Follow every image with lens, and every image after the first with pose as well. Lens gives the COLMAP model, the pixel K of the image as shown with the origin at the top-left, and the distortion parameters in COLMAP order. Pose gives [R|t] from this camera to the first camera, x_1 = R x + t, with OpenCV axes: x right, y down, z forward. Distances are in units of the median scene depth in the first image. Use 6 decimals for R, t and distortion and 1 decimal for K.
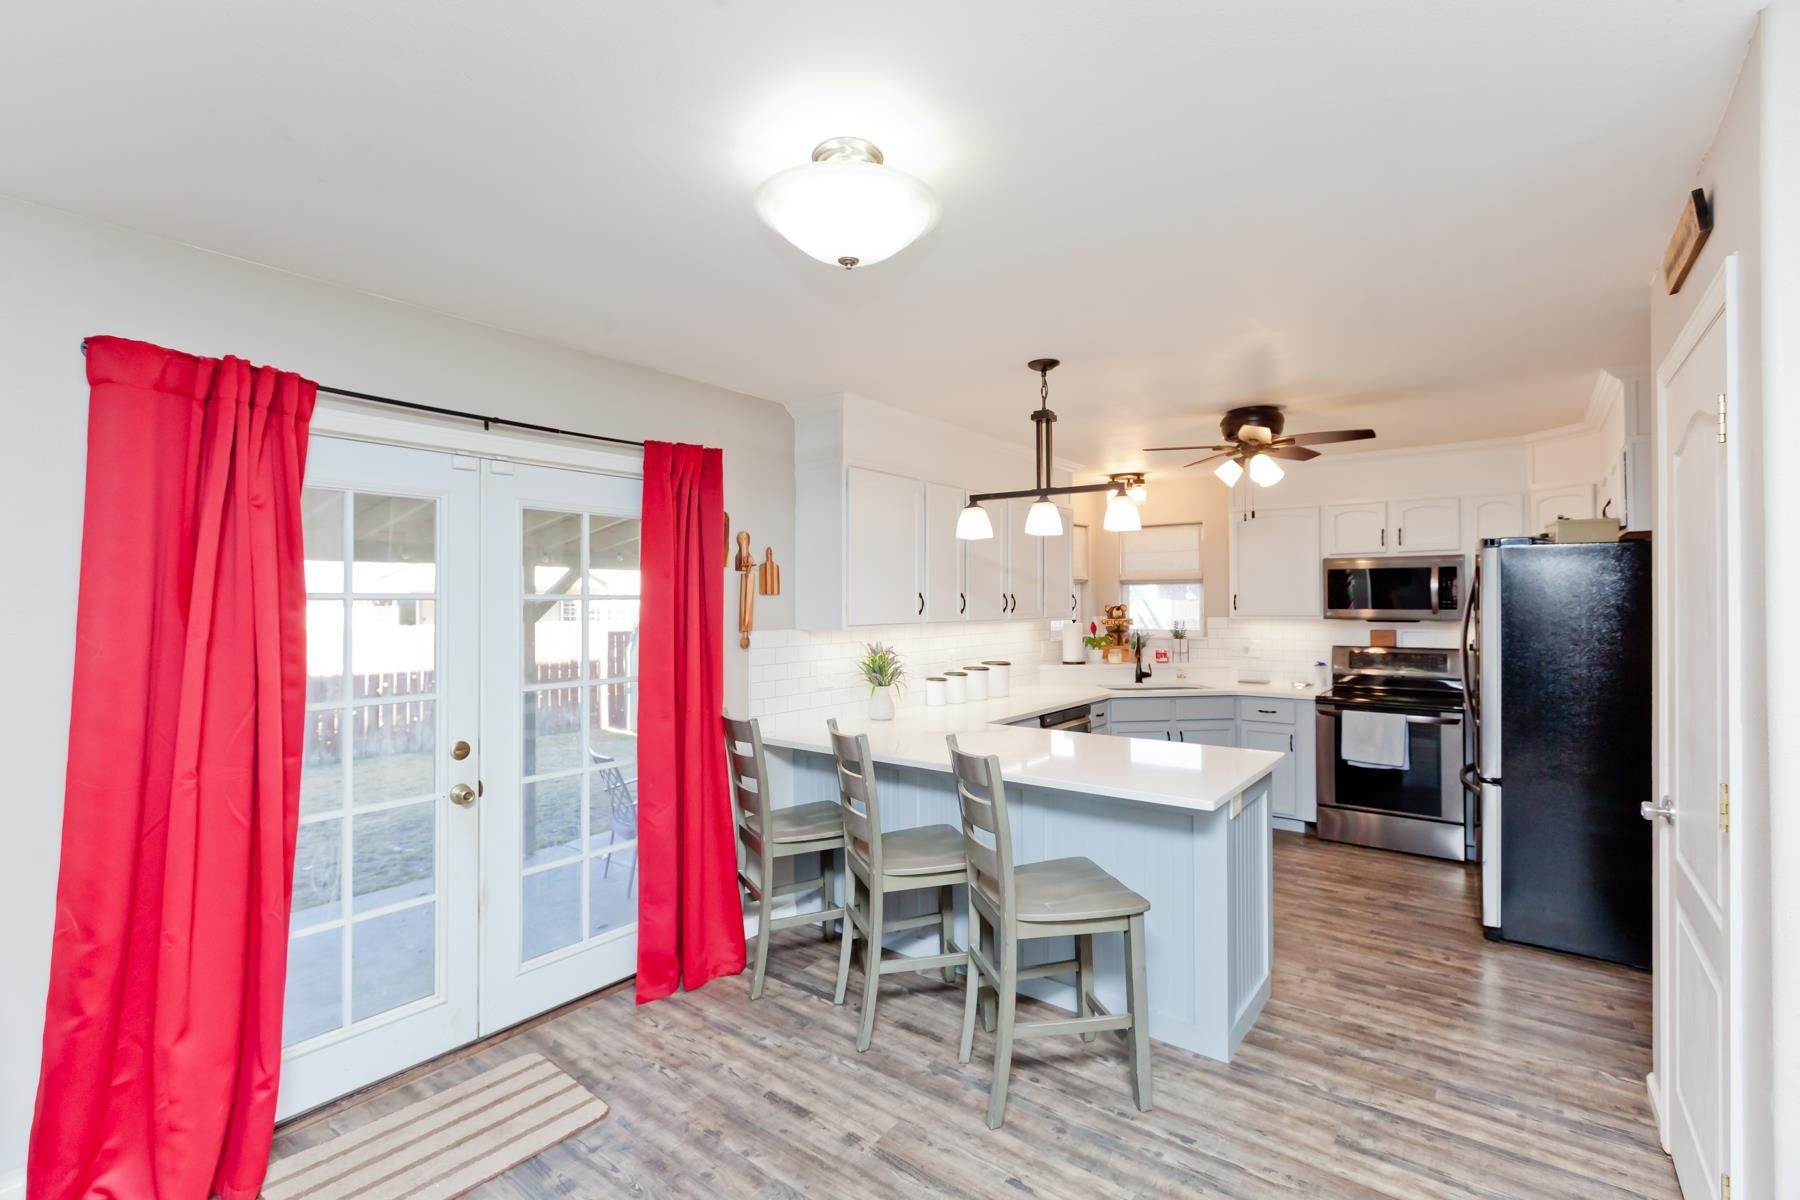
lens RADIAL K [[814.7, 0, 889.1], [0, 814.7, 596.9], [0, 0, 1]] dist [0.018071, 0.000064]
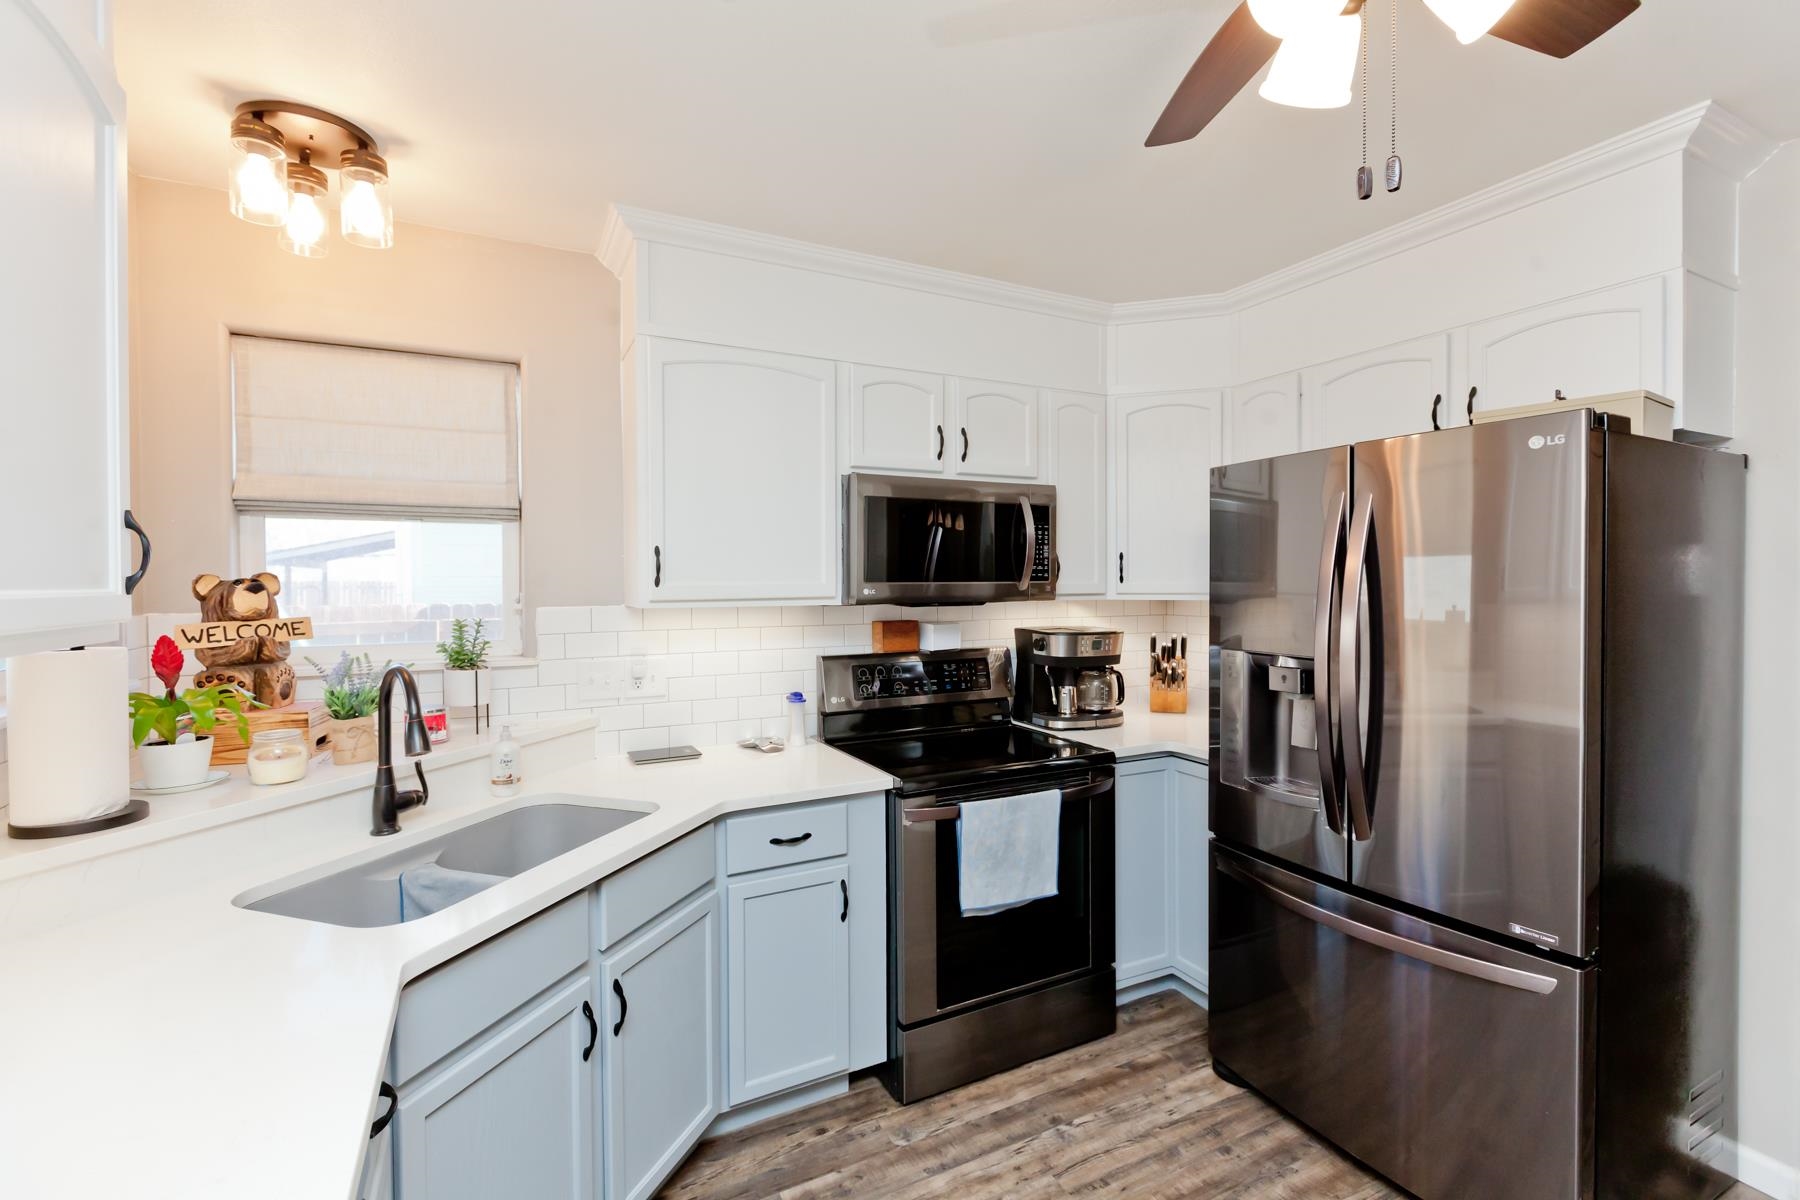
lens RADIAL K [[800.5, 0, 927.0], [0, 800.5, 594.5], [0, 0, 1]] dist [0.016303, 0.000250]
pose [[0.415485, -0.011910, 0.909522, 0.121814], [0.001623, 0.999922, 0.012353, 0.015110], [-0.909598, -0.003656, 0.415472, 0.698843]]
